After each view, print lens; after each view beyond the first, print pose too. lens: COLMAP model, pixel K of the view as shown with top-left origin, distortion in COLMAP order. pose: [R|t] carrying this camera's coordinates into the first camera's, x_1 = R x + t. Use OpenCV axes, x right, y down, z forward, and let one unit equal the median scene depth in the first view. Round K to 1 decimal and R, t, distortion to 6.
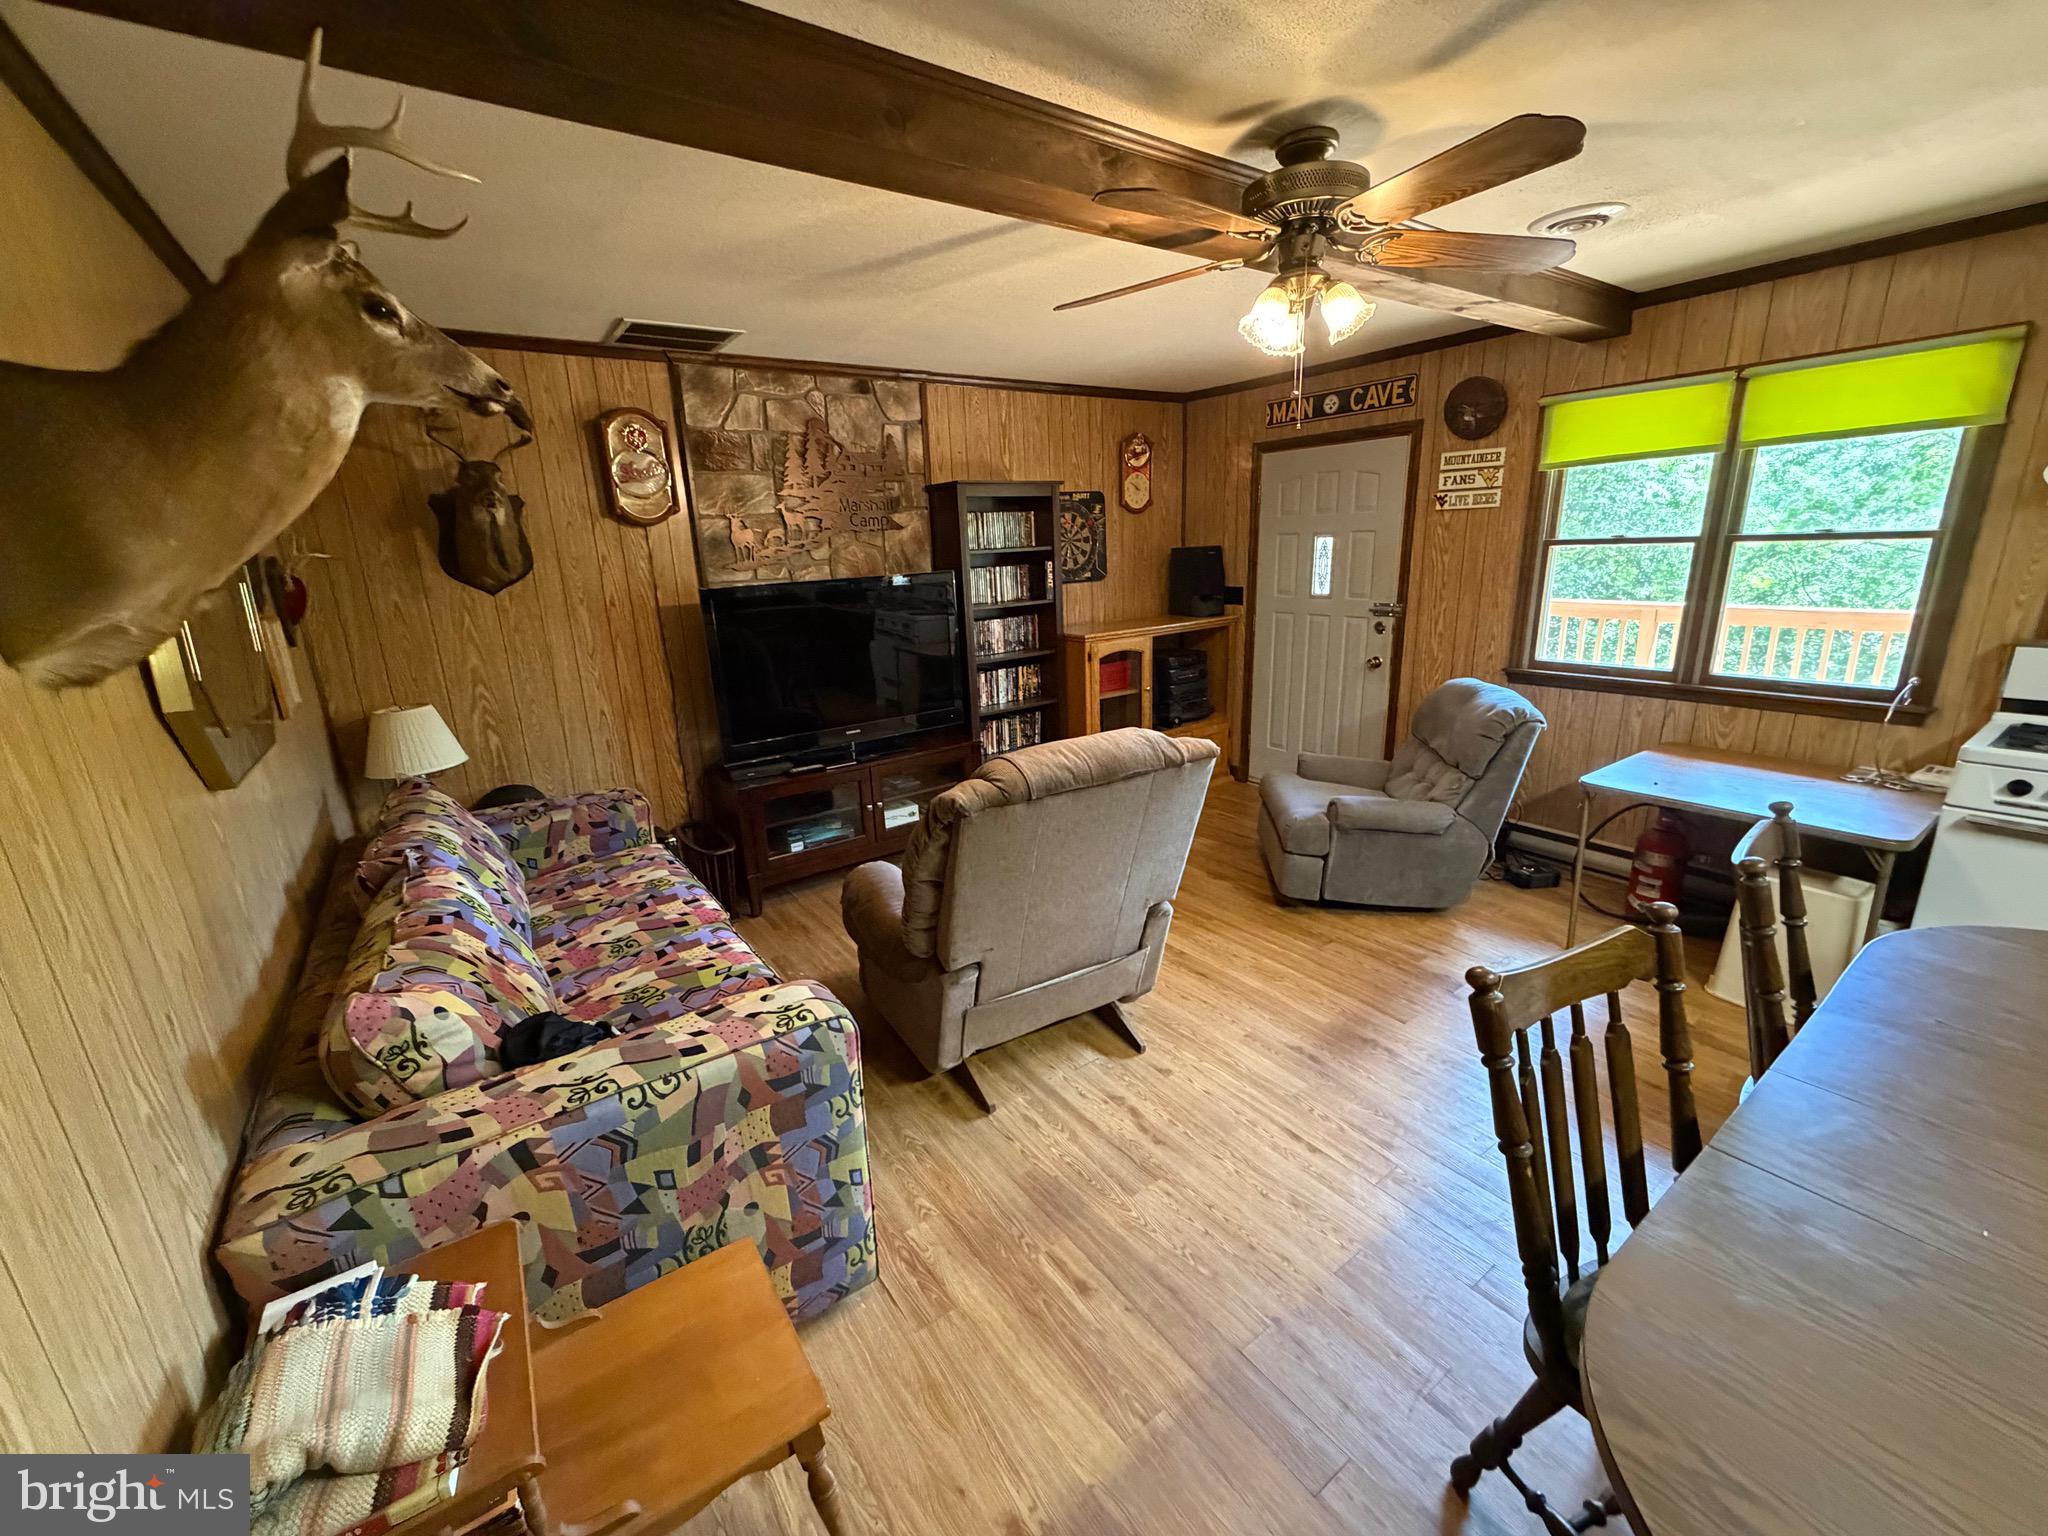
lens RADIAL K [[817.7, 0, 1013.0], [0, 817.7, 766.1], [0, 0, 1]] dist [-0.000575, 0.000412]
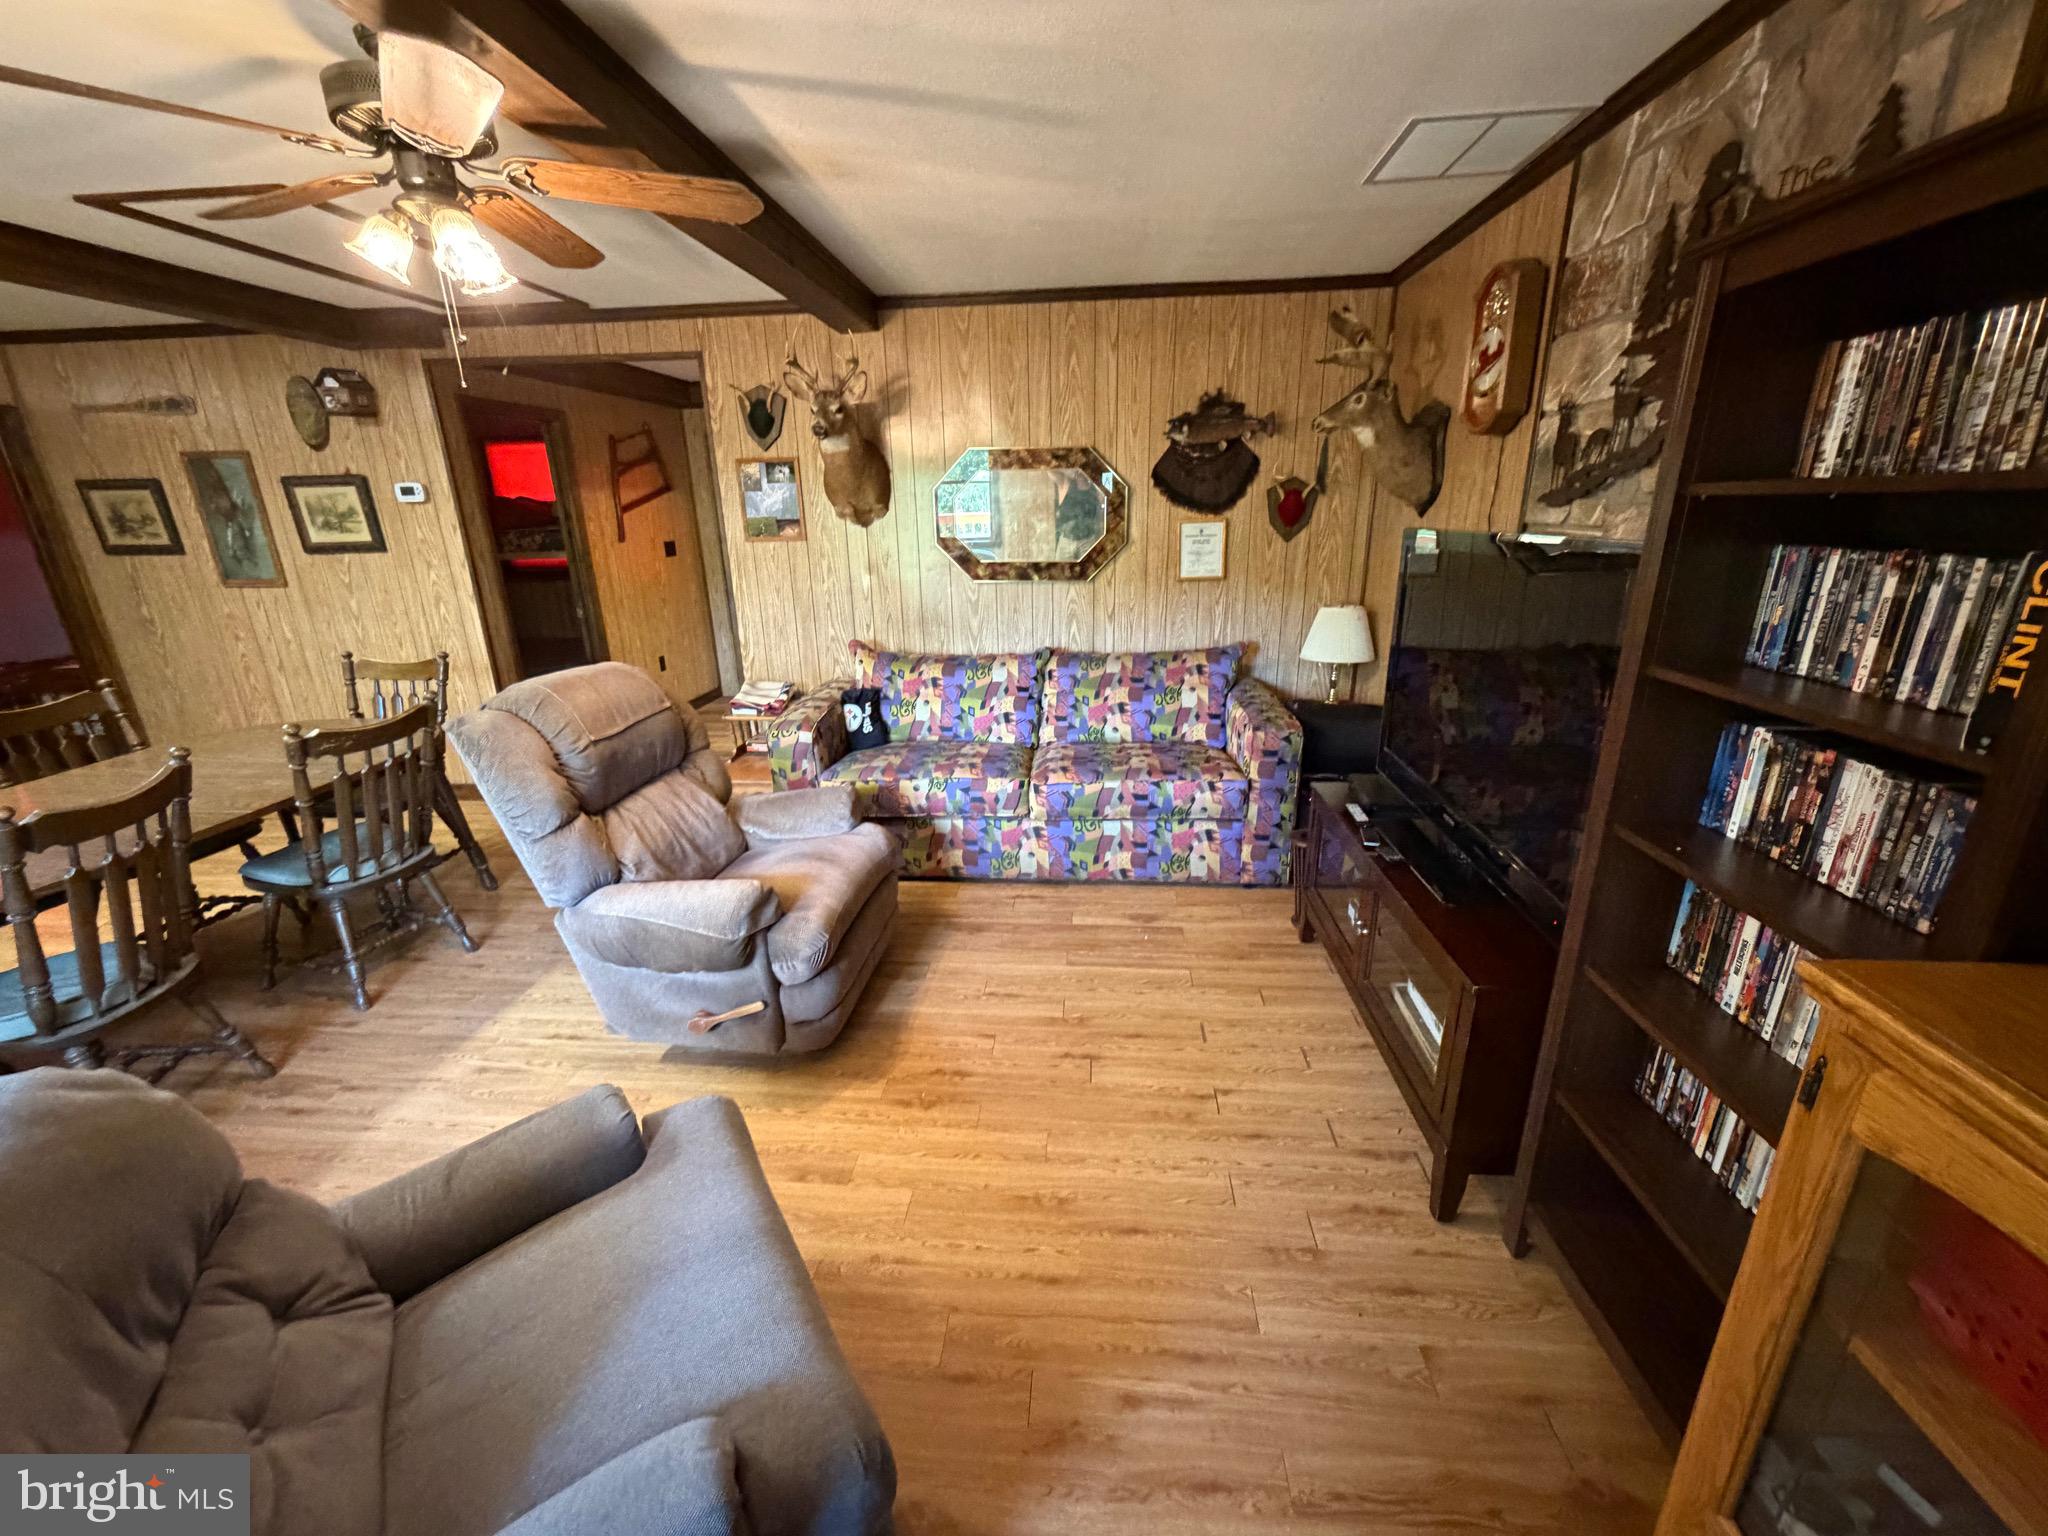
lens RADIAL K [[817.7, 0, 1030.5], [0, 817.7, 769.8], [0, 0, 1]] dist [-0.000575, 0.000412]
pose [[-0.633969, 0.287779, -0.717821, 0.410825], [-0.161473, 0.858473, 0.486777, -0.329754], [0.756314, 0.424510, -0.497776, 1.189405]]
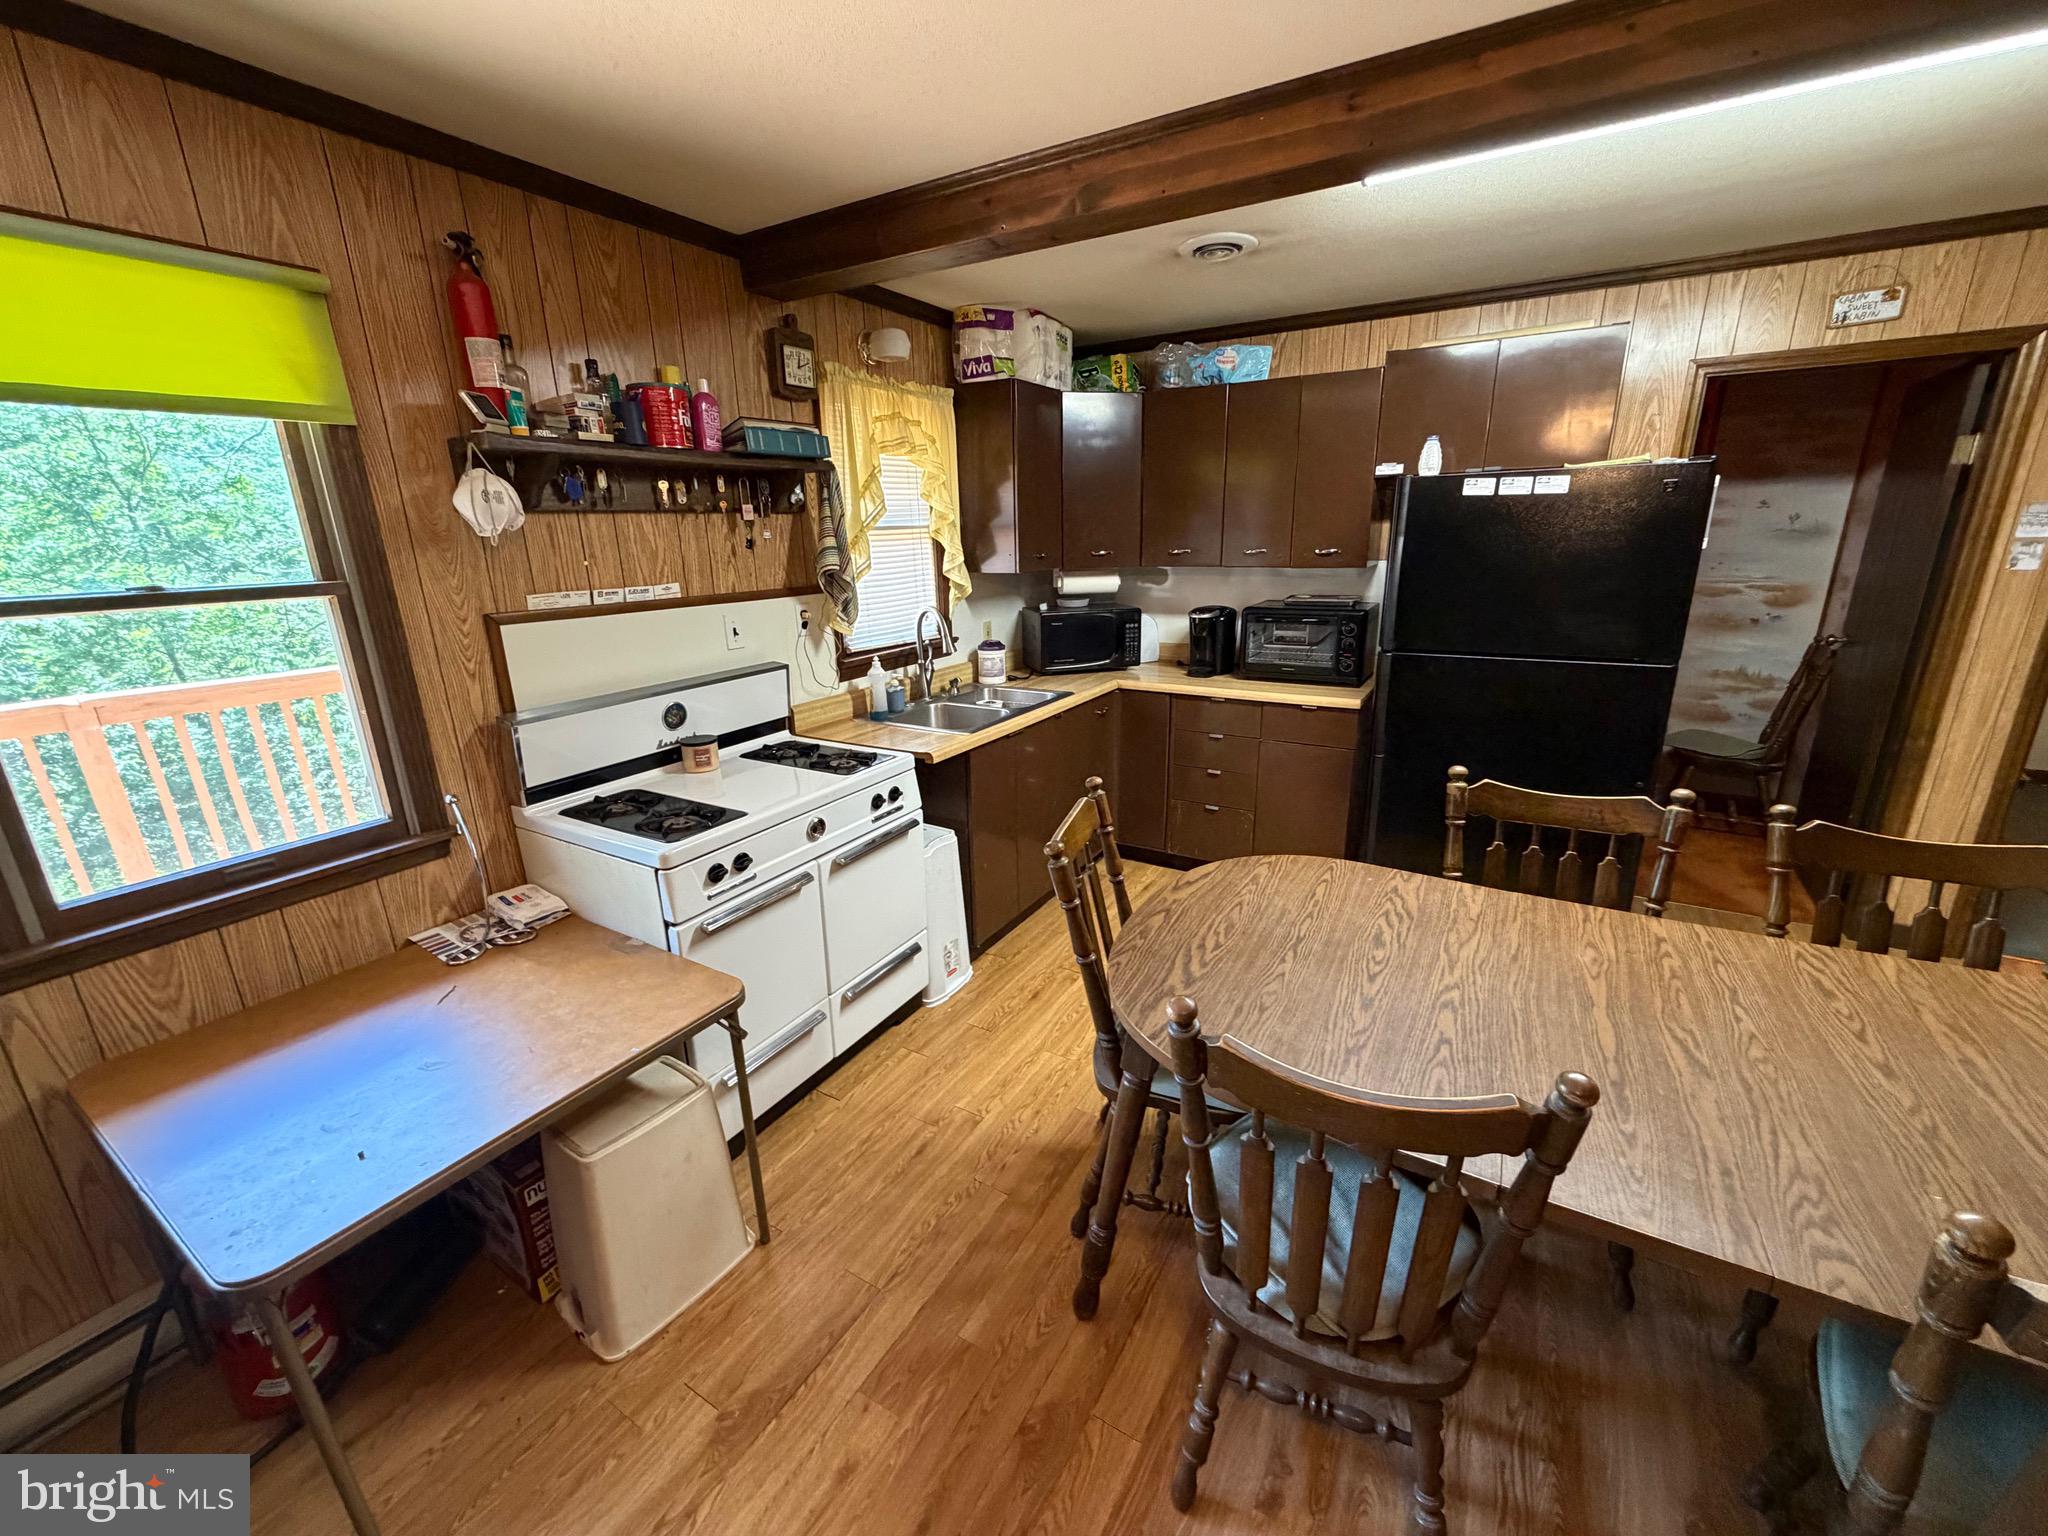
lens RADIAL K [[817.7, 0, 1017.3], [0, 817.7, 767.1], [0, 0, 1]] dist [-0.000575, 0.000412]
pose [[-0.404617, -0.211493, 0.889694, 0.242278], [0.277470, 0.898633, 0.339807, -0.177179], [-0.871375, 0.384355, -0.304919, 0.610038]]
